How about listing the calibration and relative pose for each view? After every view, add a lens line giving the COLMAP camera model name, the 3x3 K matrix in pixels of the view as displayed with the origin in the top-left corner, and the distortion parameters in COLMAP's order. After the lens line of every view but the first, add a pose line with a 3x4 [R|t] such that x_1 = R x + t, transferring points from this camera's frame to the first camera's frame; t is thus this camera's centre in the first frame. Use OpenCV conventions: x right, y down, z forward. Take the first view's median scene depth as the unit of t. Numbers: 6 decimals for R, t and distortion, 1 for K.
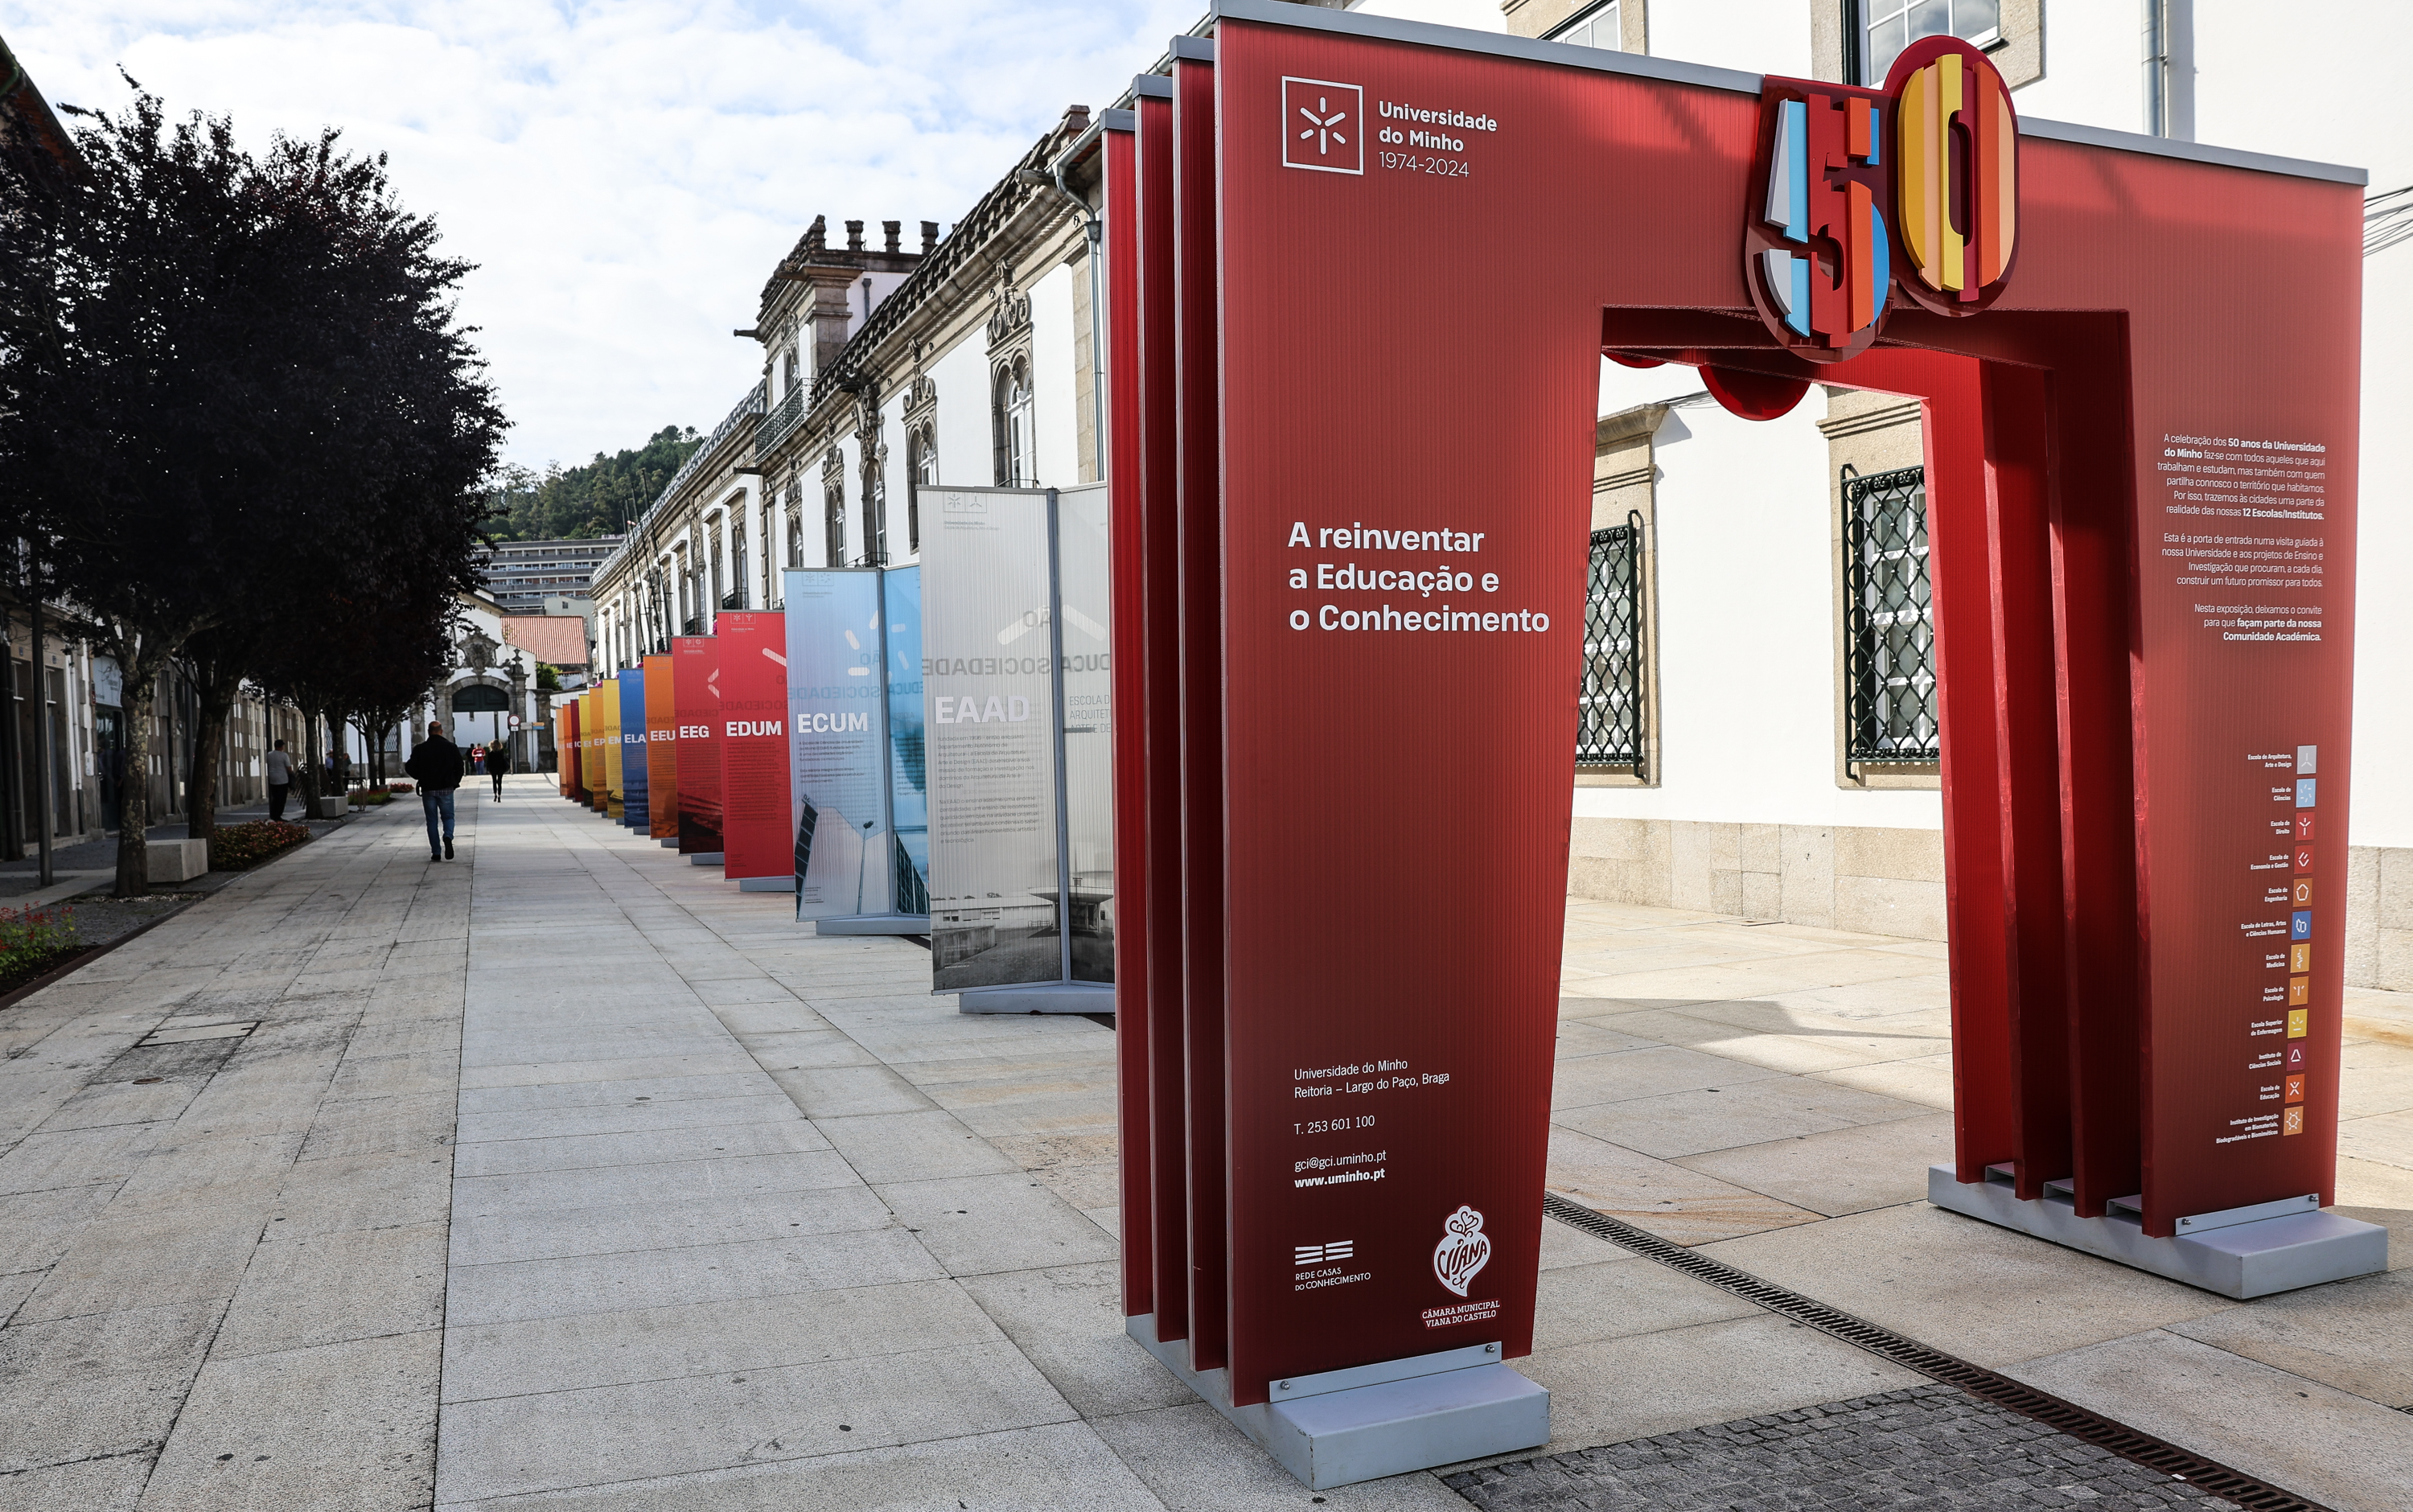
lens RADIAL K [[1717.2, 0, 1115.3], [0, 1717.2, 832.8], [0, 0, 1]] dist [-0.104492, 0.075315]
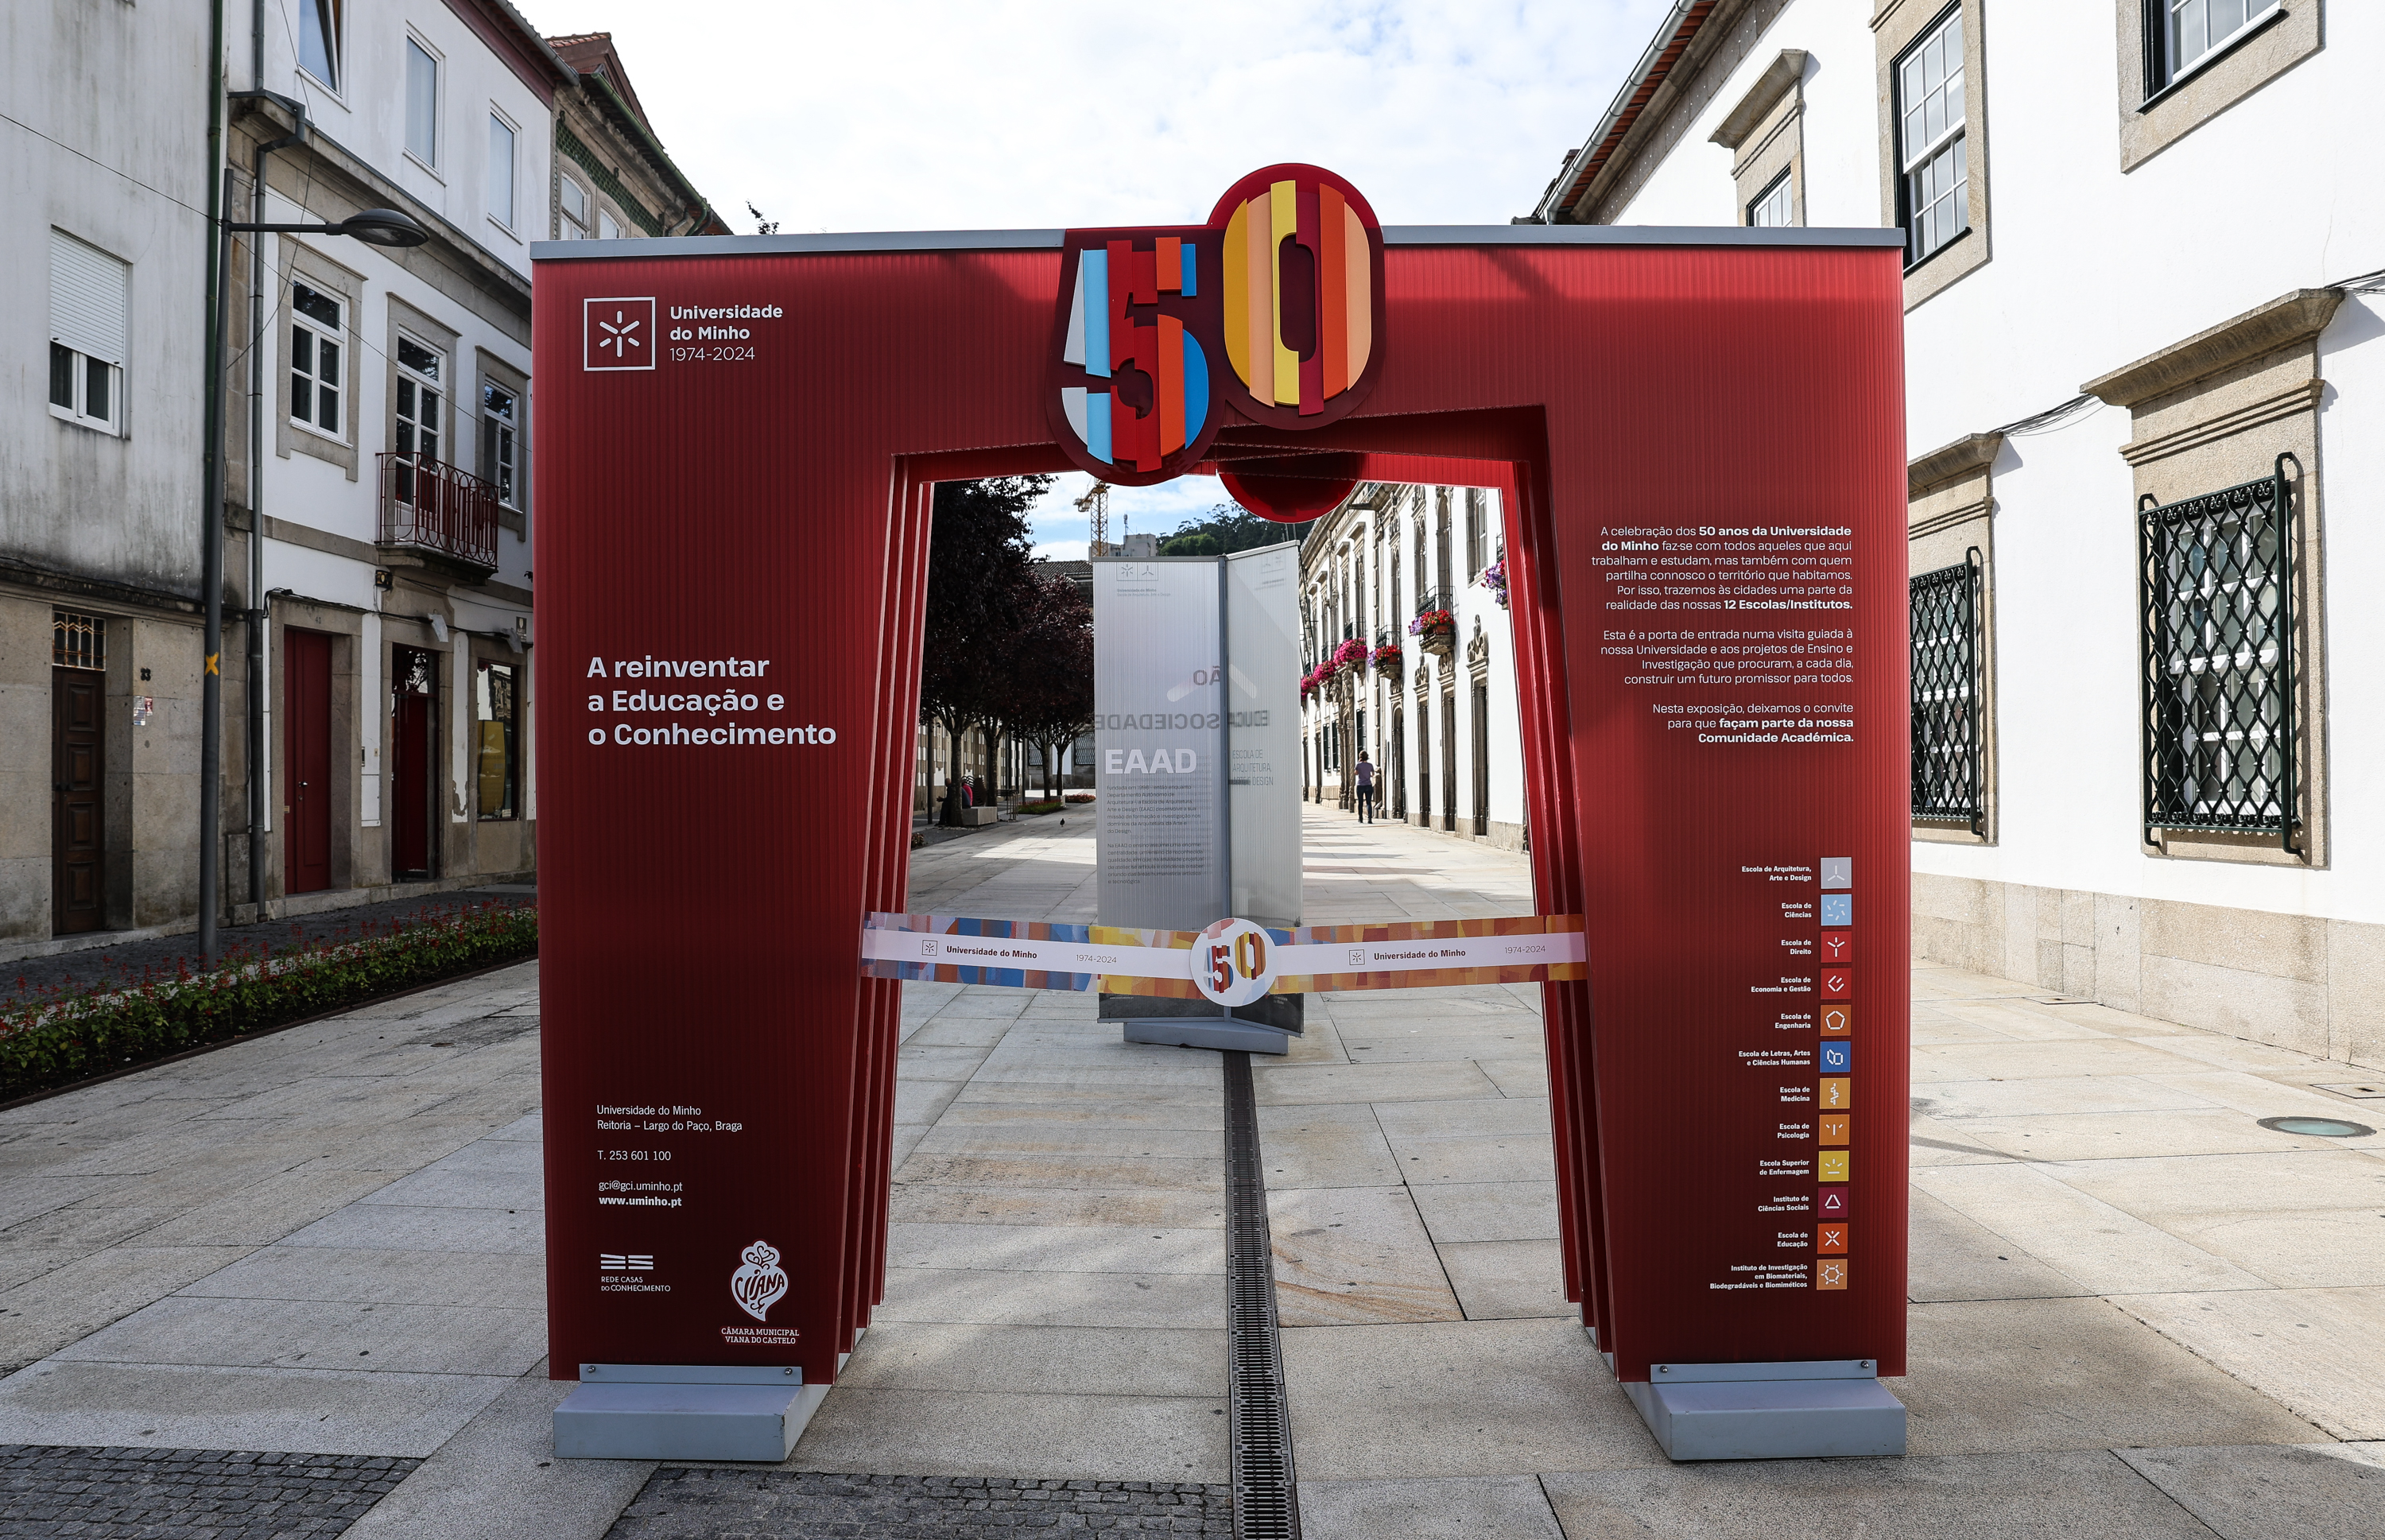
lens RADIAL K [[1689.6, 0, 1196.4], [0, 1689.6, 757.2], [0, 0, 1]] dist [-0.105899, 0.077453]
pose [[0.934798, 0.015256, -0.354853, 0.321054], [-0.034631, 0.998232, -0.048312, -0.023024], [0.353488, 0.057451, 0.933673, 0.012970]]
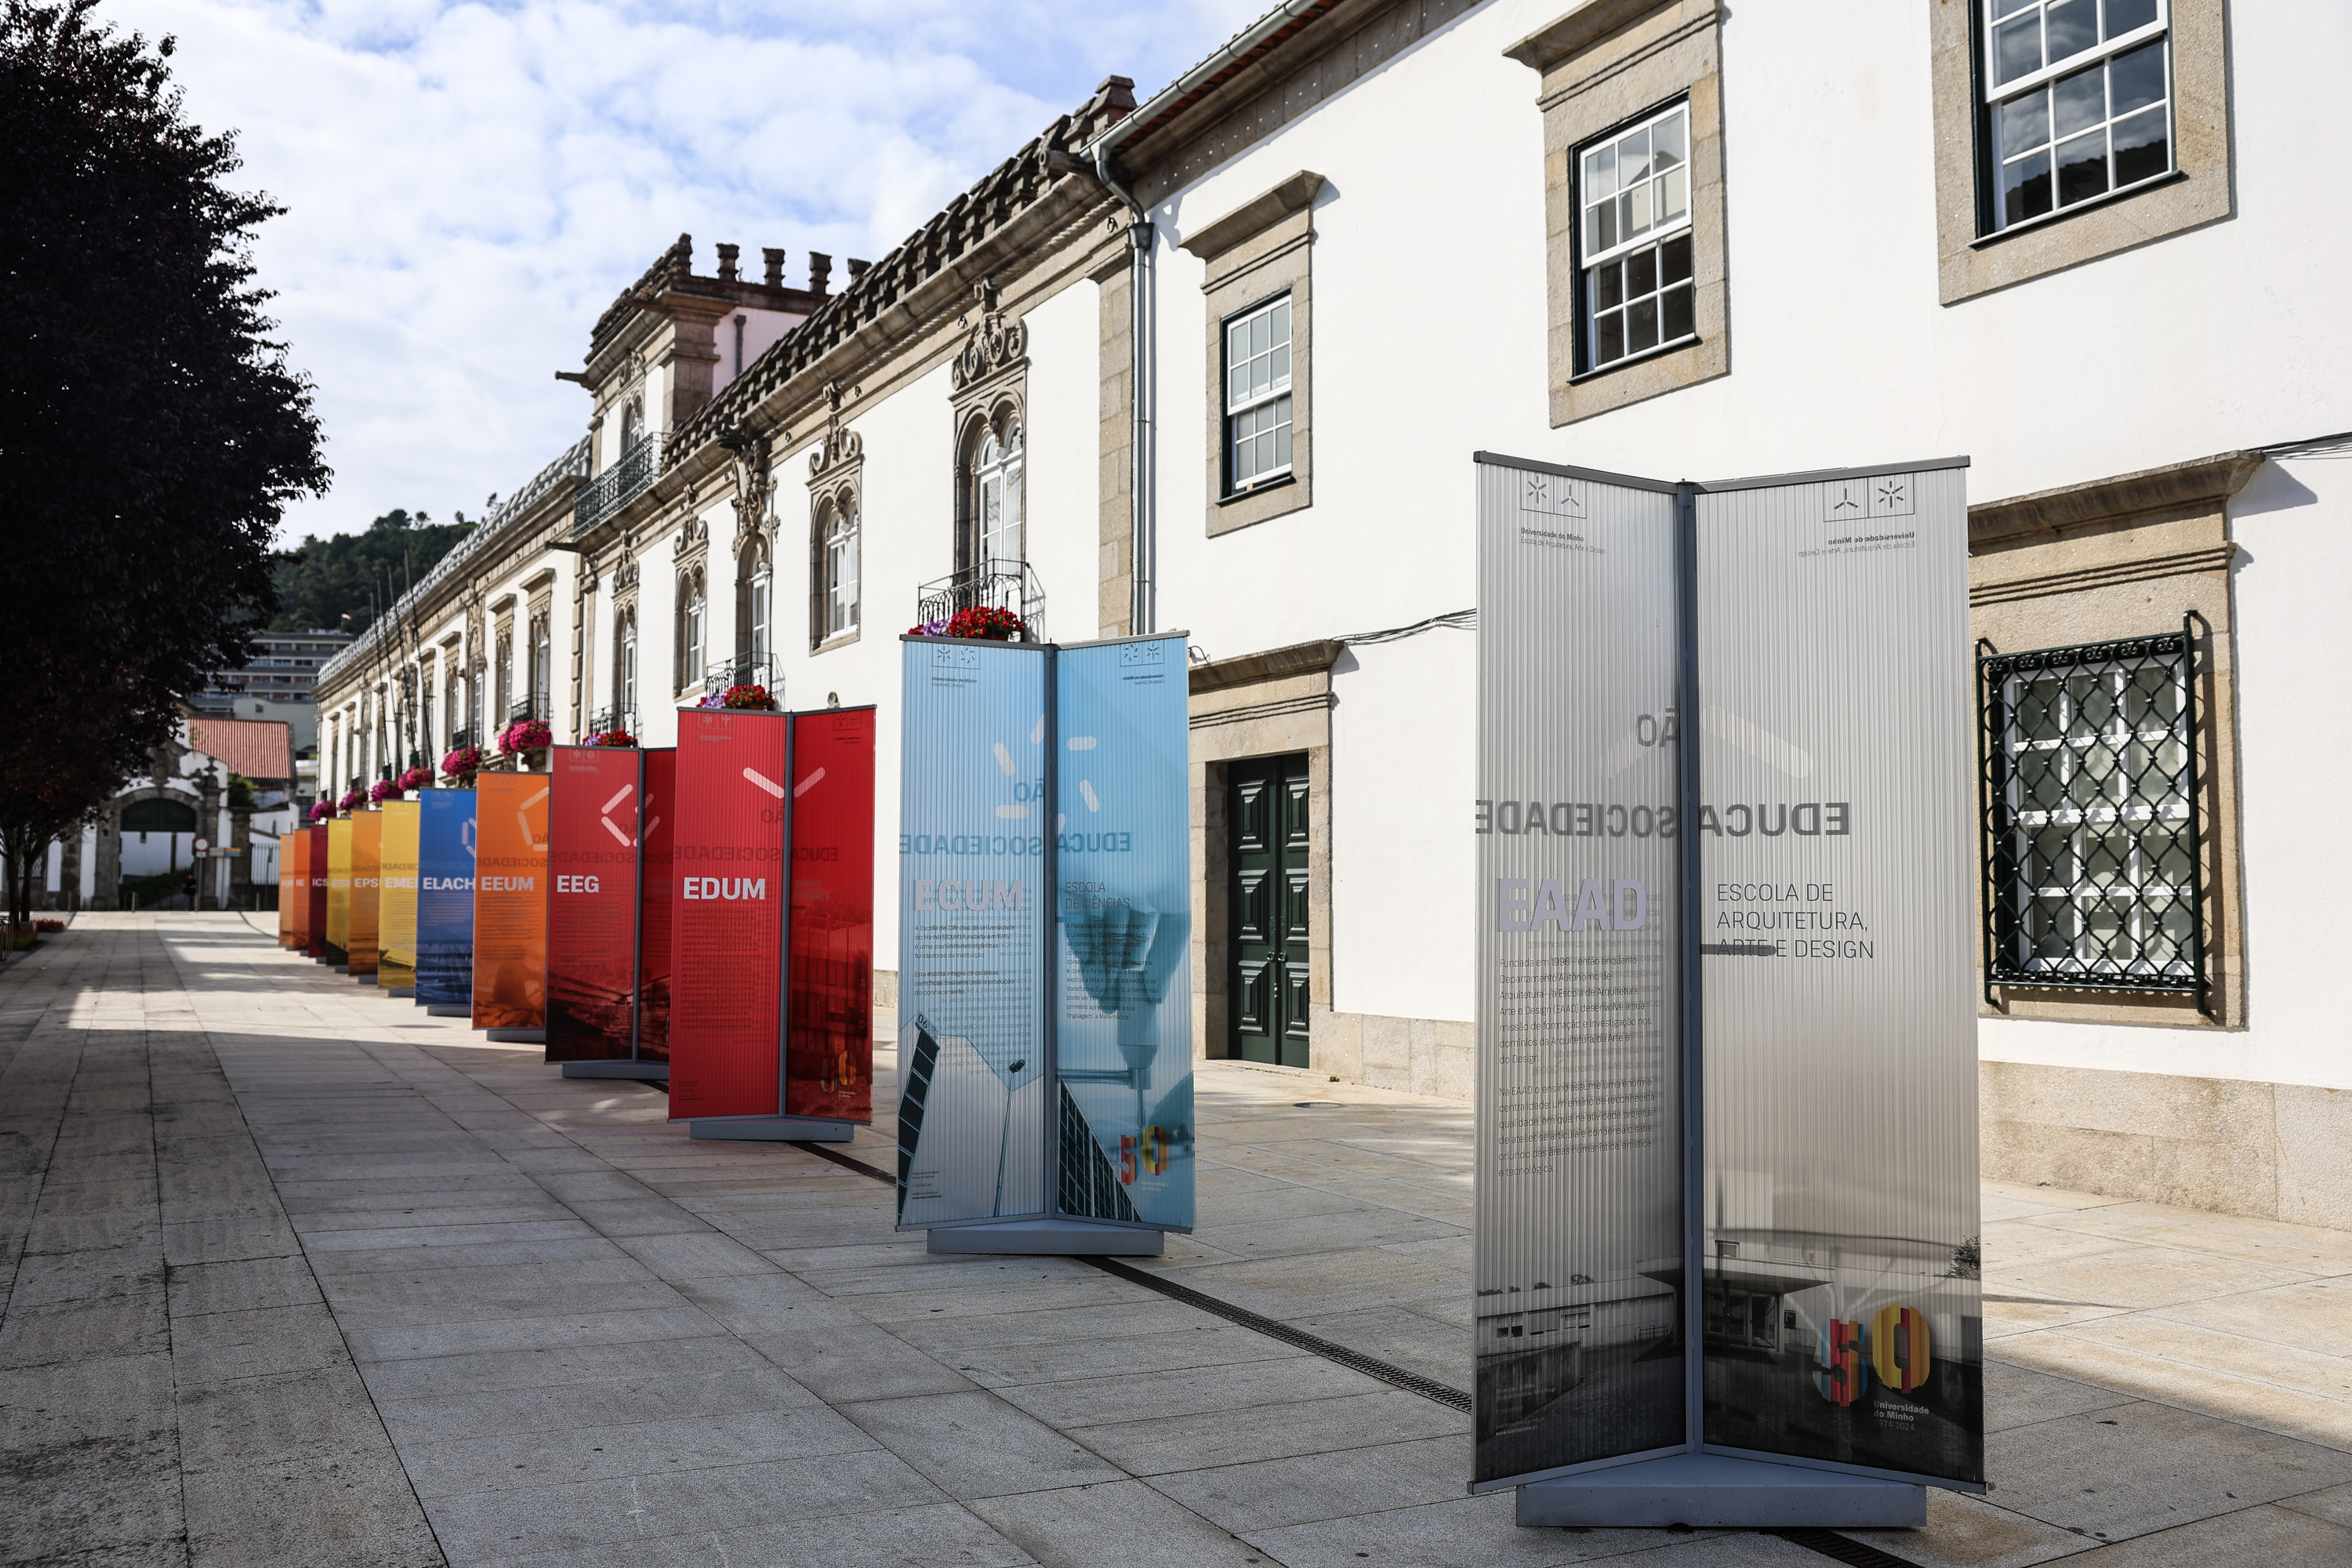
lens RADIAL K [[1939.2, 0, 1171.3], [0, 1939.2, 780.3], [0, 0, 1]] dist [-0.058040, 0.047074]
pose [[0.990269, 0.039166, 0.133540, -0.264442], [-0.023839, 0.993138, -0.114495, -0.039505], [-0.137108, 0.110197, 0.984407, 0.446217]]
